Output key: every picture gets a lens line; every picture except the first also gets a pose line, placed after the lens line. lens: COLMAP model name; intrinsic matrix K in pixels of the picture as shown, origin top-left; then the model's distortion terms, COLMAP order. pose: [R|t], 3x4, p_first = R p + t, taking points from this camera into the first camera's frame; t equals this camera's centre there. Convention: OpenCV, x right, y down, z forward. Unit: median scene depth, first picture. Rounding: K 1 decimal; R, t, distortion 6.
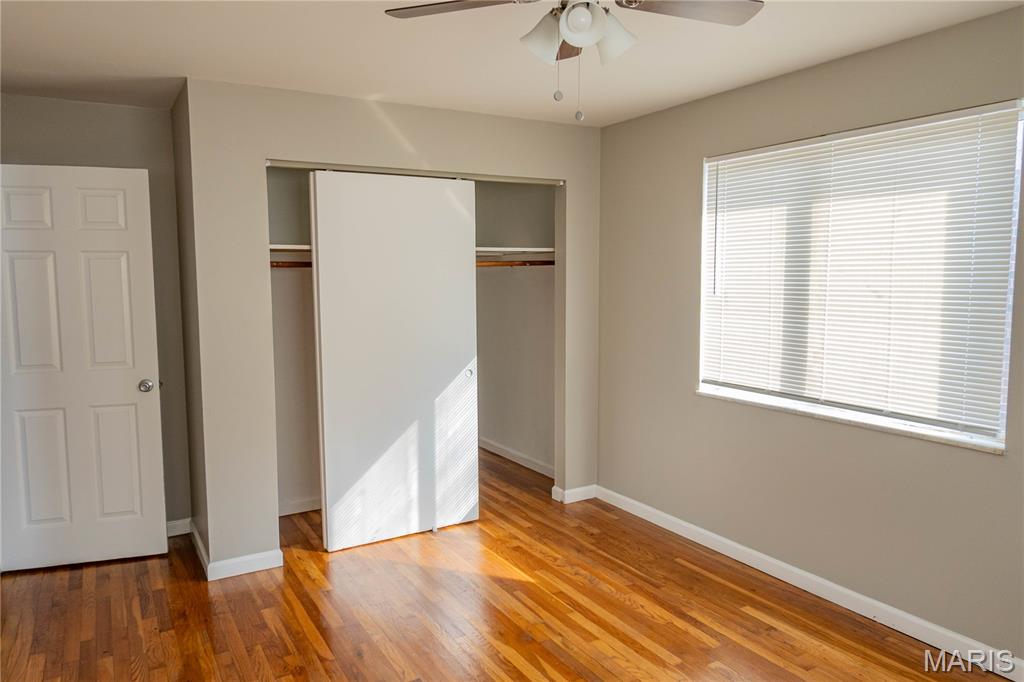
lens RADIAL K [[687.5, 0, 514.2], [0, 687.5, 338.3], [0, 0, 1]] dist [0.001031, 0.000099]
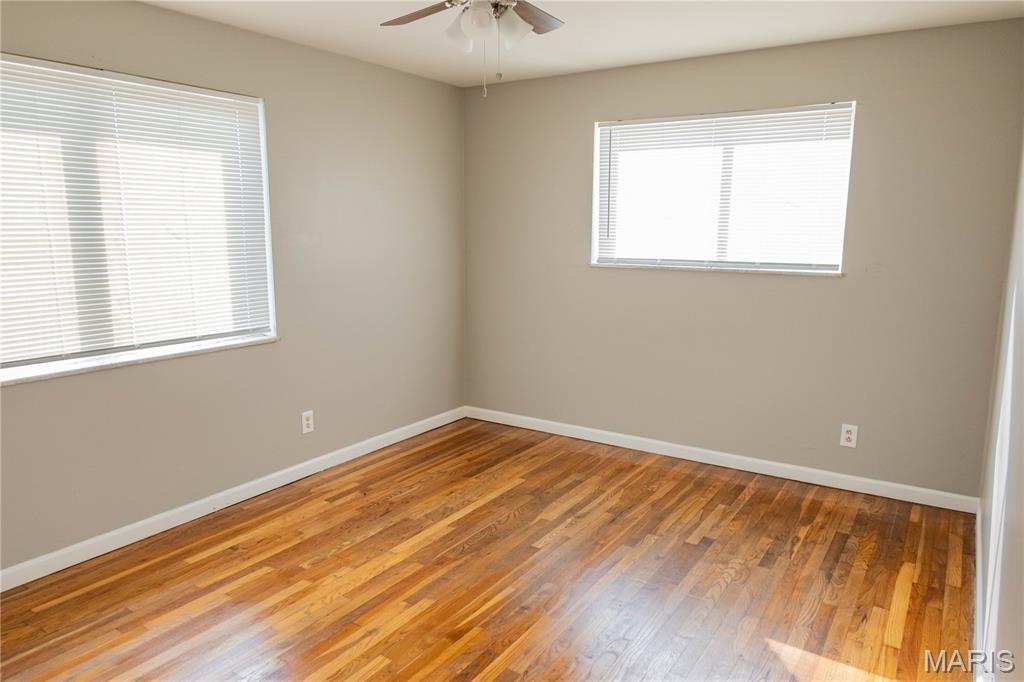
lens RADIAL K [[687.5, 0, 514.2], [0, 687.5, 338.3], [0, 0, 1]] dist [0.001031, 0.000099]
pose [[-0.425873, -0.145990, 0.892927, -0.678253], [0.080745, 0.976827, 0.198217, -0.073784], [-0.901173, 0.156514, -0.404216, 0.910945]]
